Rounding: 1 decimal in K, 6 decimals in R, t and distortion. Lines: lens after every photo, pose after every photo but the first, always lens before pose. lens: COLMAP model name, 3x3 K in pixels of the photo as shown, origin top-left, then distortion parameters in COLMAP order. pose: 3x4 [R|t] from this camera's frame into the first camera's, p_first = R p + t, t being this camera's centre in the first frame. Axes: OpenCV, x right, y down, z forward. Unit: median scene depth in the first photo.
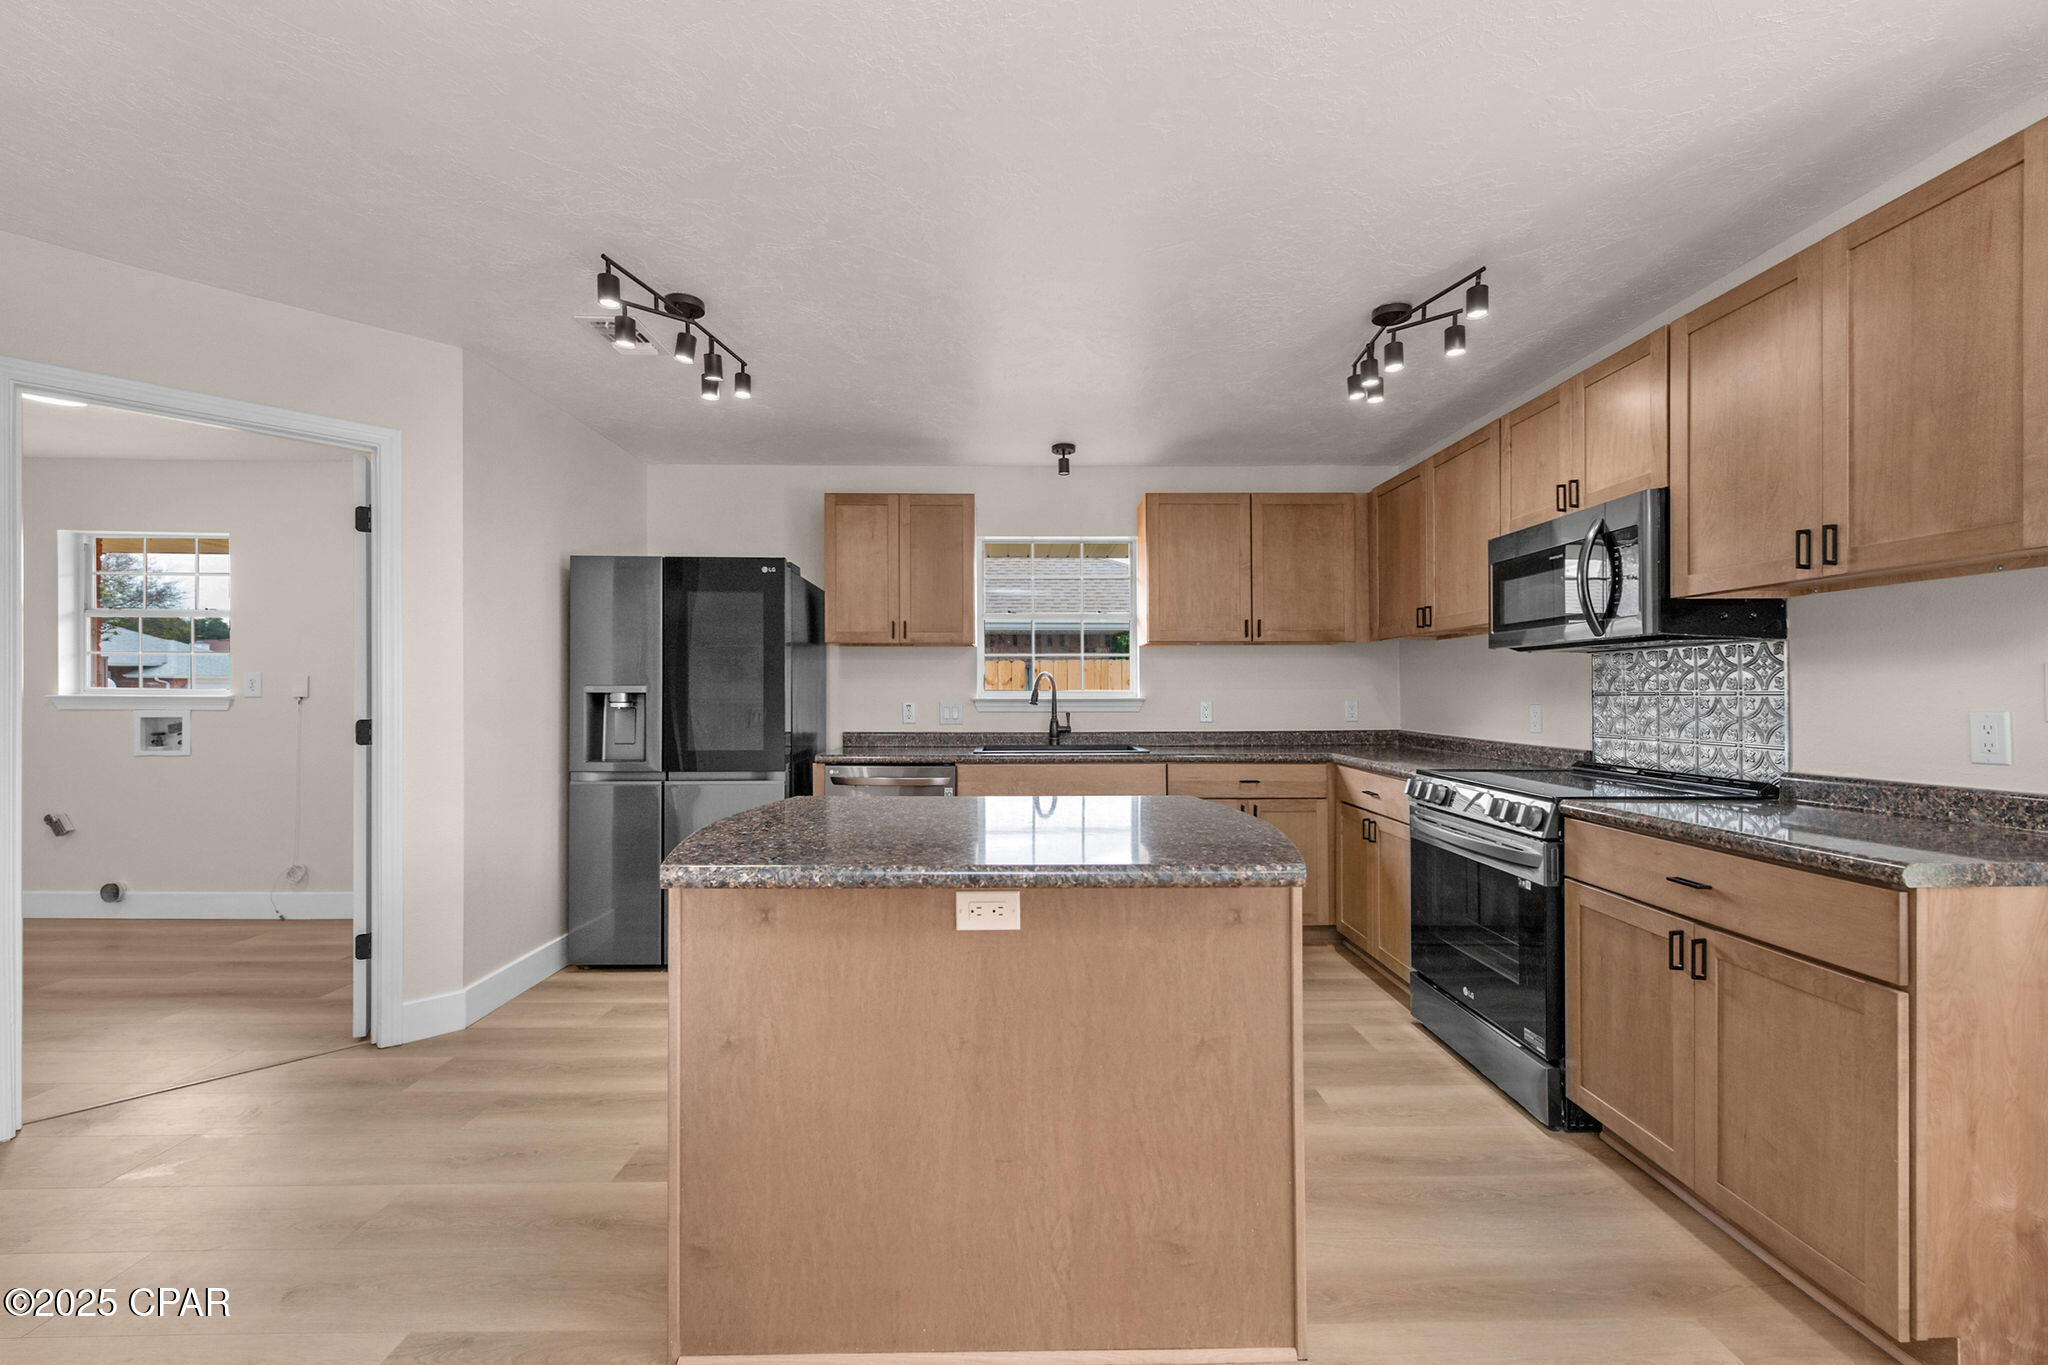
lens RADIAL K [[817.9, 0, 1046.6], [0, 817.9, 685.2], [0, 0, 1]] dist [-0.008025, -0.000169]
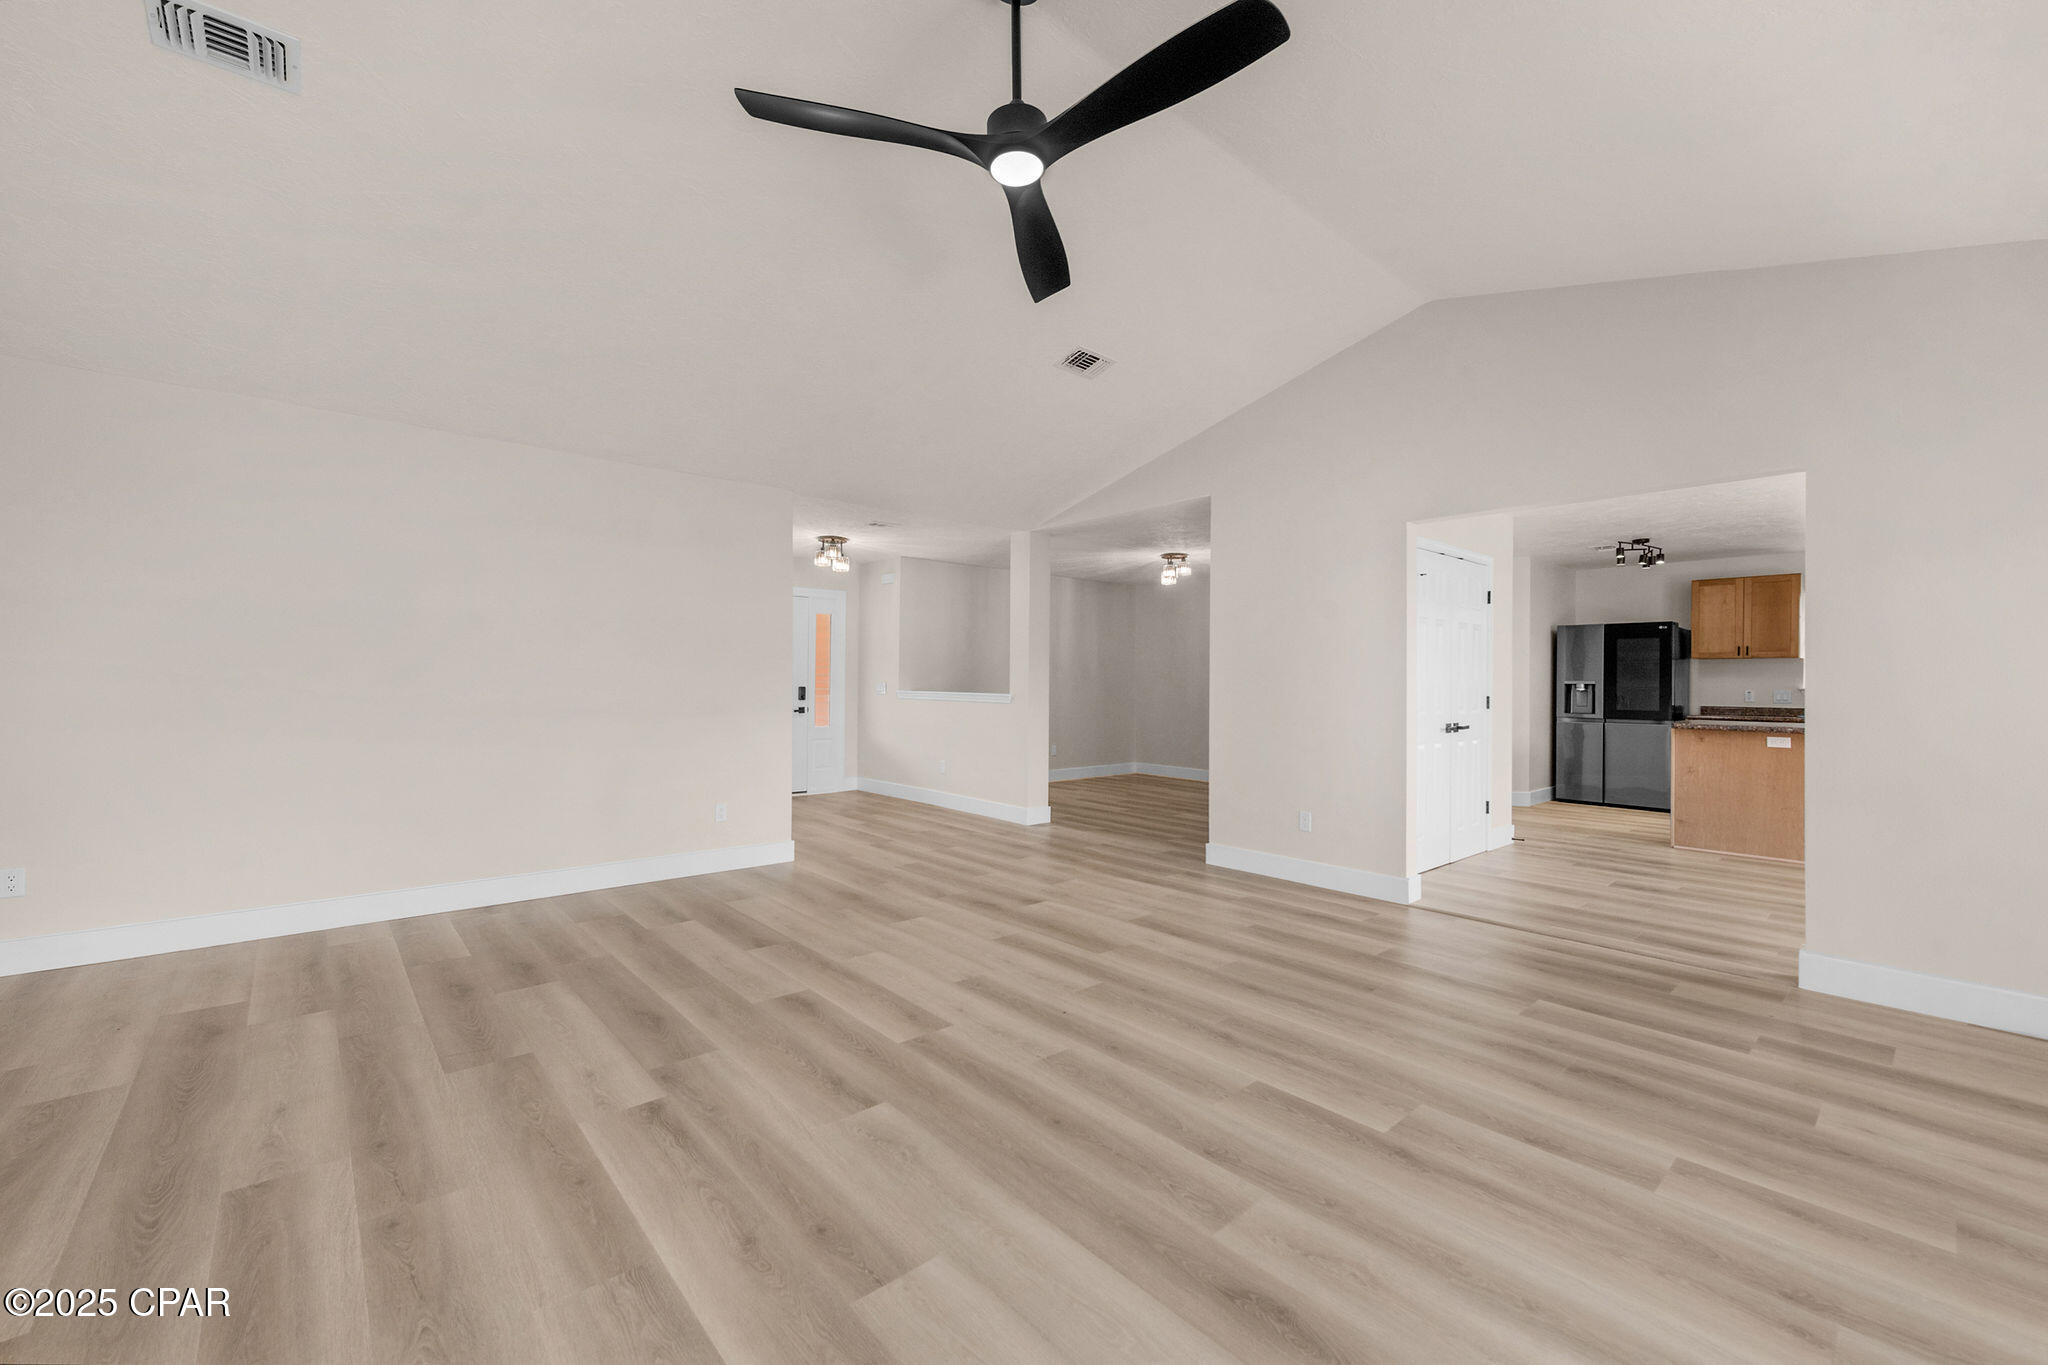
lens RADIAL K [[832.1, 0, 962.6], [0, 832.1, 680.9], [0, 0, 1]] dist [0.007635, -0.000587]
pose [[0.604564, 0.001937, -0.796554, 0.270926], [0.002692, 0.999986, 0.004474, -0.012119], [0.796552, -0.004849, 0.604551, -1.610328]]
